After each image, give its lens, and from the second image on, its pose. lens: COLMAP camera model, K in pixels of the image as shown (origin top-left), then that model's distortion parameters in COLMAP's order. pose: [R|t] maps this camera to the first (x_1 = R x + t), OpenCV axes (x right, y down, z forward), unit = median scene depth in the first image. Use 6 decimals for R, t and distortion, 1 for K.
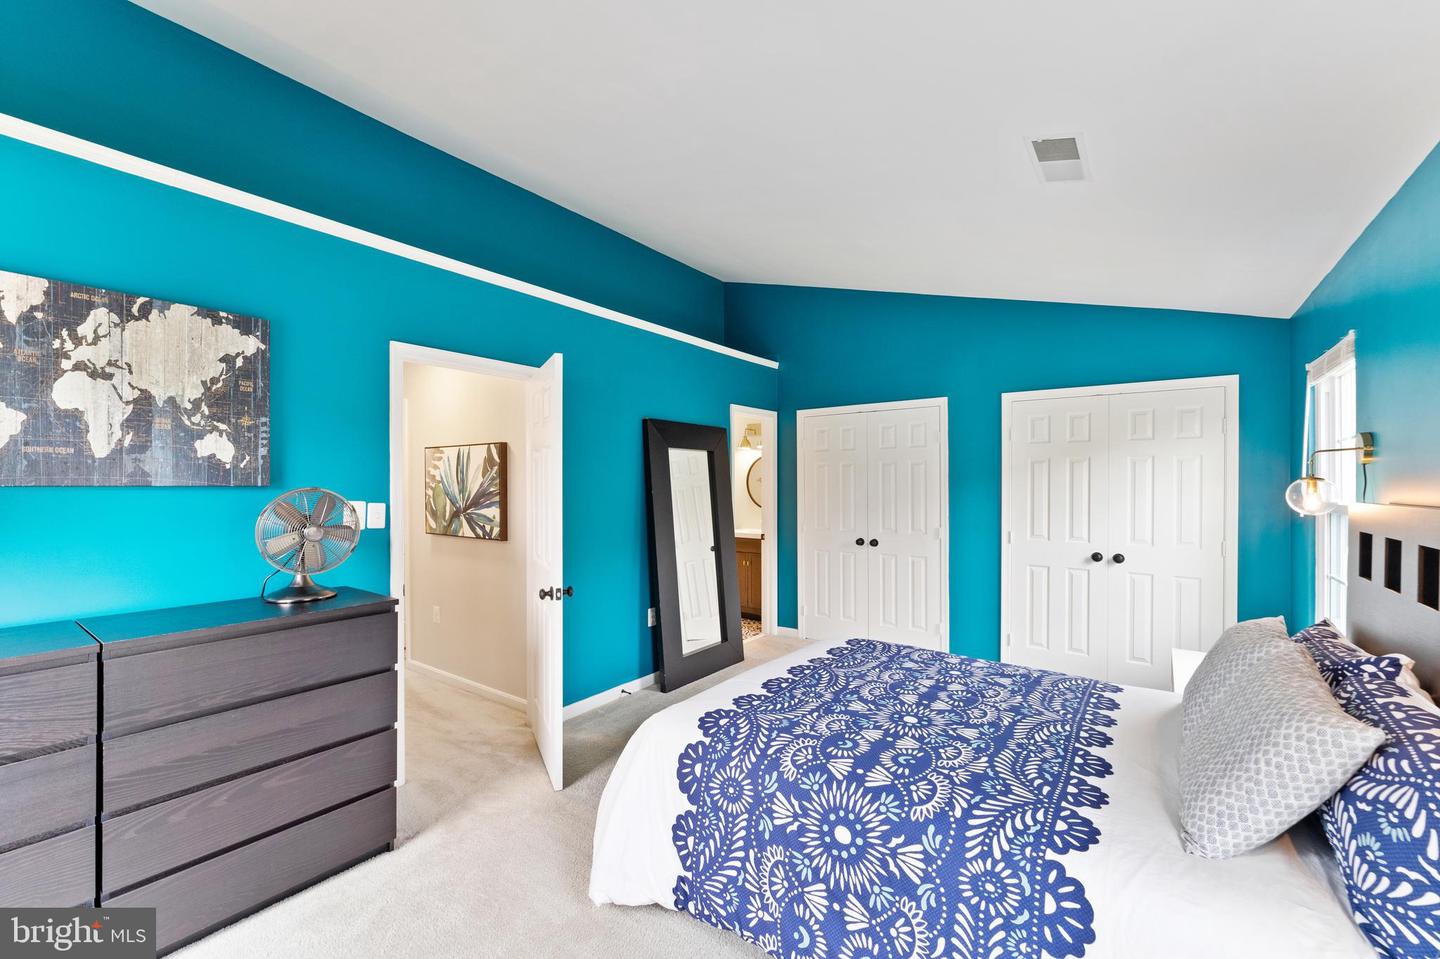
lens RADIAL K [[586.7, 0, 724.2], [0, 586.7, 487.0], [0, 0, 1]] dist [0.006347, -0.000566]
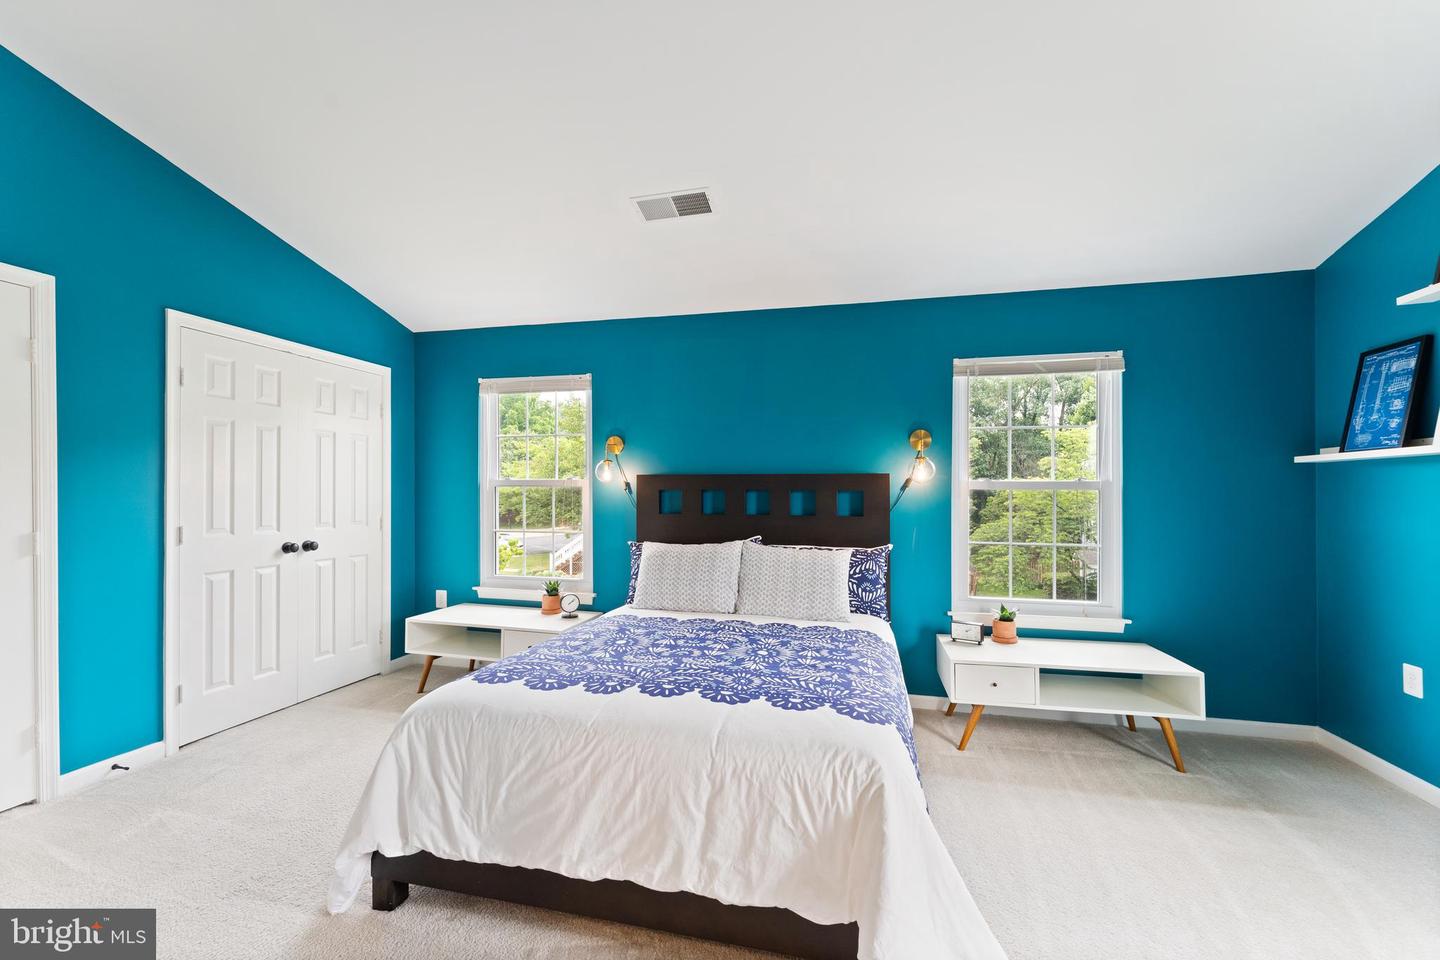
lens RADIAL K [[586.7, 0, 721.6], [0, 586.7, 486.0], [0, 0, 1]] dist [0.006347, -0.000566]
pose [[-0.380747, 0.010012, 0.924625, -0.470999], [-0.001581, 0.999933, -0.011479, 0.053950], [-0.924678, -0.005832, -0.380706, 0.991102]]
